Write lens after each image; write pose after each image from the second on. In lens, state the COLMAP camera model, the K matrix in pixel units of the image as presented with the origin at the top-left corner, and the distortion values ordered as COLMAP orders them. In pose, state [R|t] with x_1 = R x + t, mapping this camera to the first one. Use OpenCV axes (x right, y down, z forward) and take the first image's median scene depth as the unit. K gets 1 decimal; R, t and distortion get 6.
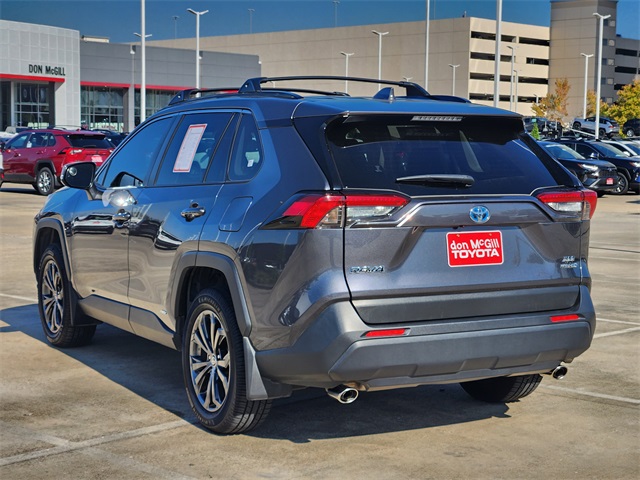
lens RADIAL K [[1231.4, 0, 320.0], [0, 1231.4, 240.0], [0, 0, 1]] dist [-0.336945, 3.502481]
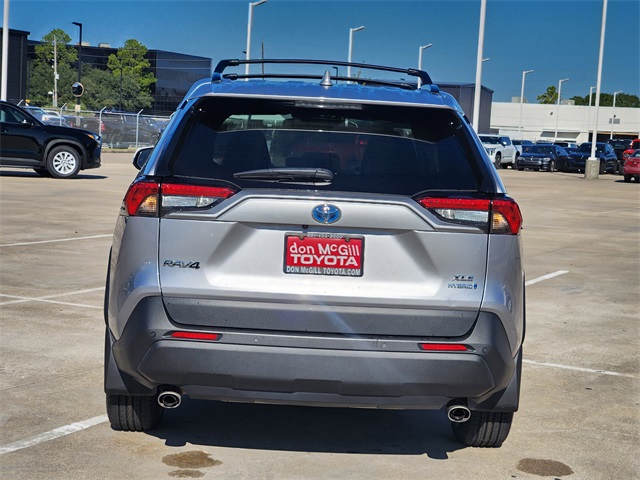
lens RADIAL K [[1231.4, 0, 320.0], [0, 1231.4, 240.0], [0, 0, 1]] dist [-0.336945, 3.502481]
pose [[0.893247, 0.076511, -0.443007, 0.504475], [-0.080190, 0.996725, 0.010452, -0.011736], [0.442356, 0.026189, 0.896457, 0.217663]]
